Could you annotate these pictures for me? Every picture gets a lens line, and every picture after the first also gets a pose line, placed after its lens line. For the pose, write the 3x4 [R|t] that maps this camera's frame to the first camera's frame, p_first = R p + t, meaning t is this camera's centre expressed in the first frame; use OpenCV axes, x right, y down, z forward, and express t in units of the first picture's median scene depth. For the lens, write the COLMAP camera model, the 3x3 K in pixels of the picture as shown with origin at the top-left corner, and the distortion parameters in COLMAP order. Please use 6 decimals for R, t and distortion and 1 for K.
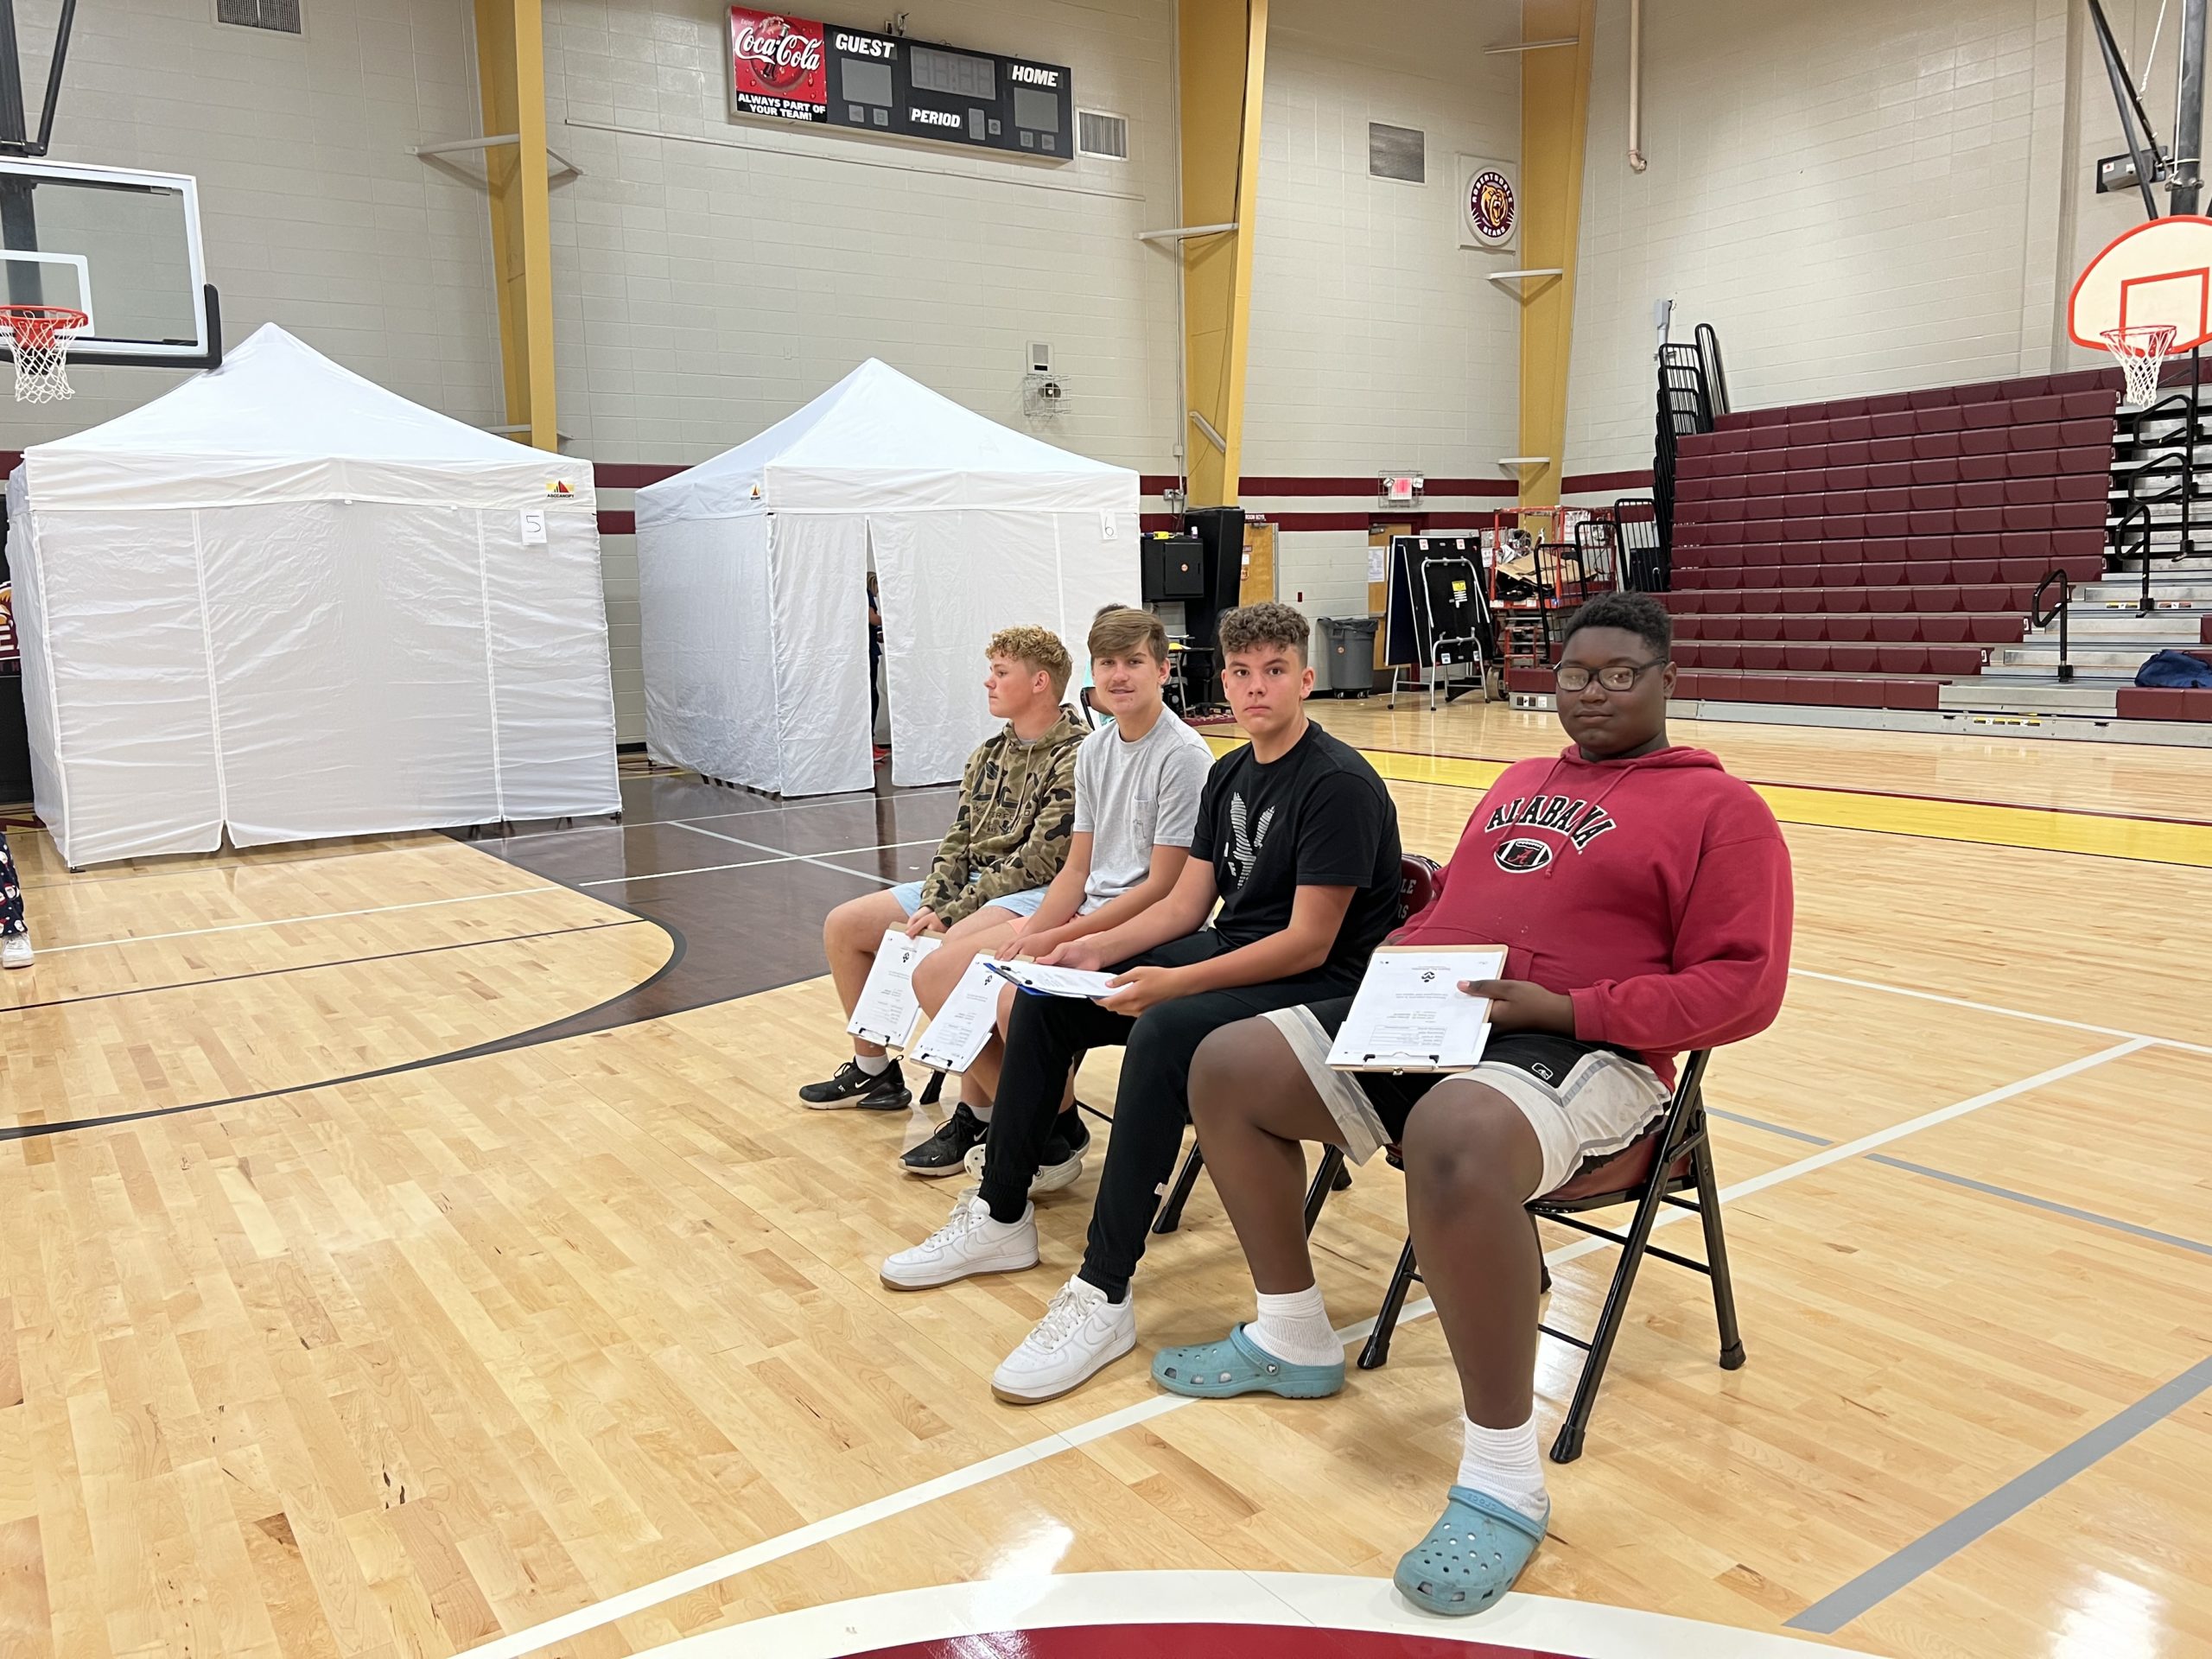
lens RADIAL K [[1658.7, 0, 1102.6], [0, 1658.7, 824.0], [0, 0, 1]] dist [0.037320, -0.042967]
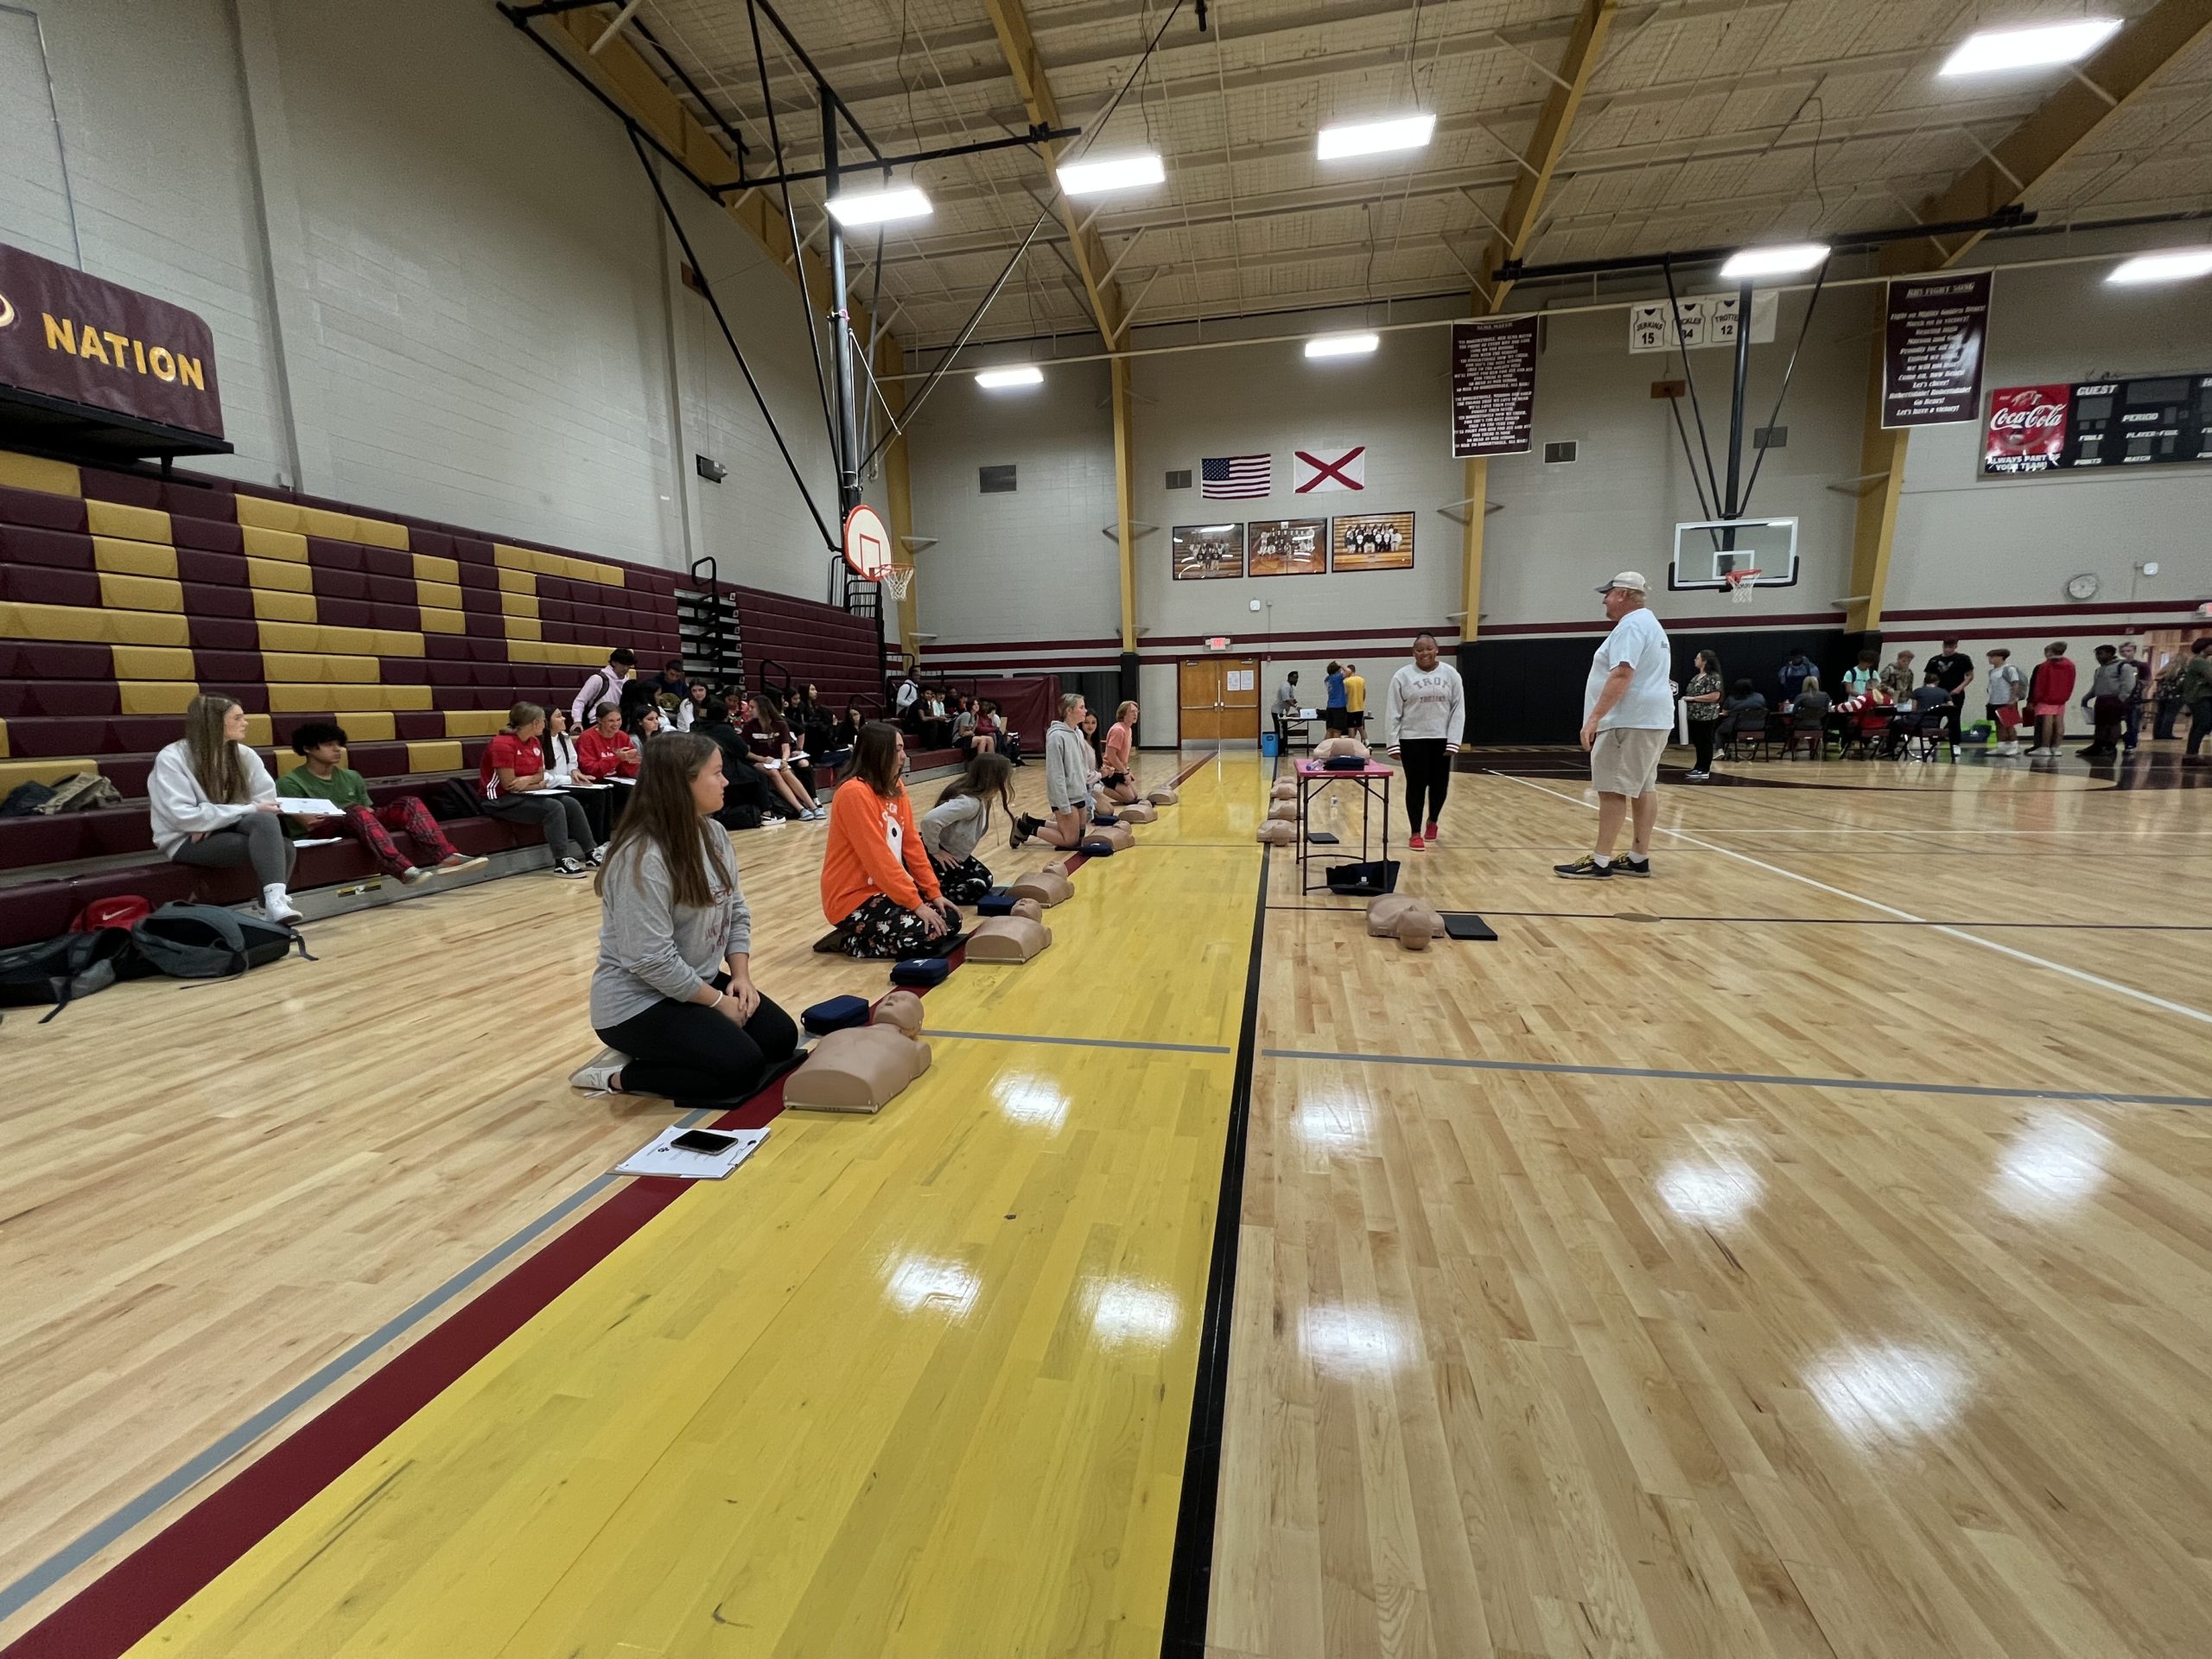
lens RADIAL K [[872.3, 0, 1104.6], [0, 872.3, 831.0], [0, 0, 1]] dist [0.002154, 0.000086]
pose [[0.690085, 0.120272, -0.713665, -0.142746], [-0.104924, 0.992303, 0.065773, 0.099348], [0.716083, 0.029491, 0.697392, -0.514707]]
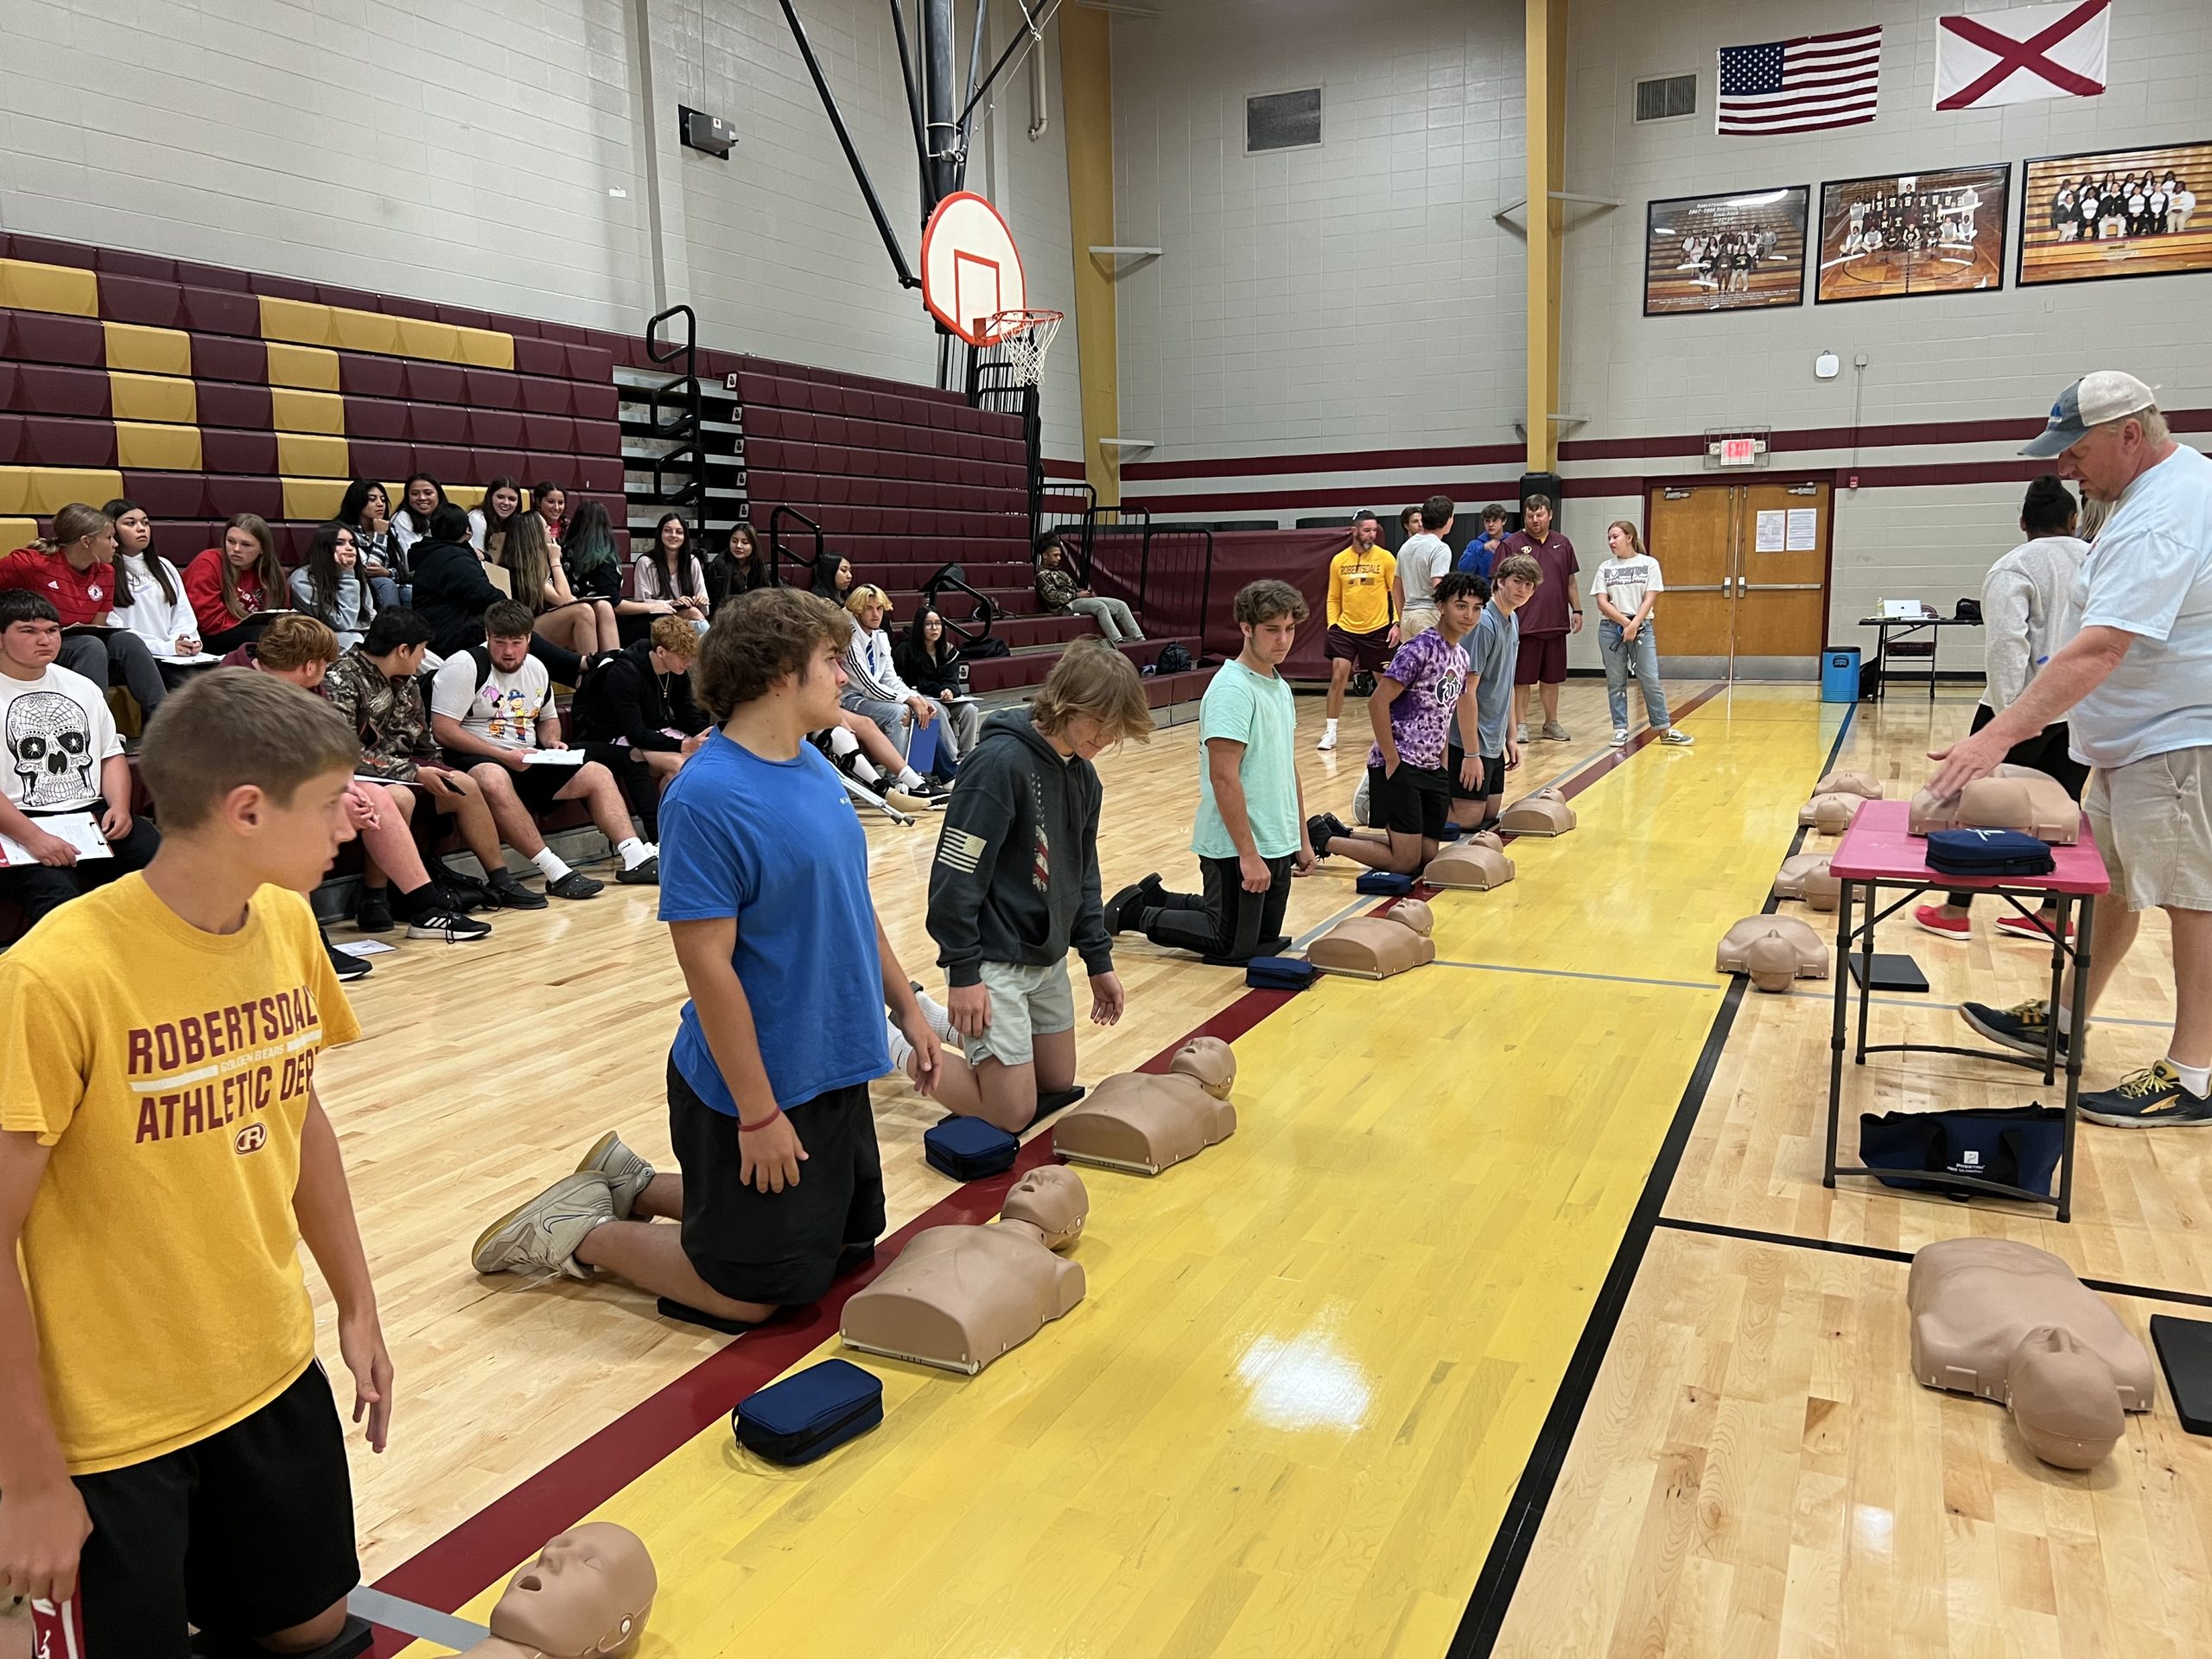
lens RADIAL K [[1658.7, 0, 1127.1], [0, 1658.7, 853.3], [0, 0, 1]] dist [0.037320, -0.042967]
pose [[0.501993, 0.167065, -0.848582, -0.170647], [-0.121998, 0.985034, 0.121758, 0.076904], [0.856224, 0.042404, 0.514862, -0.445671]]
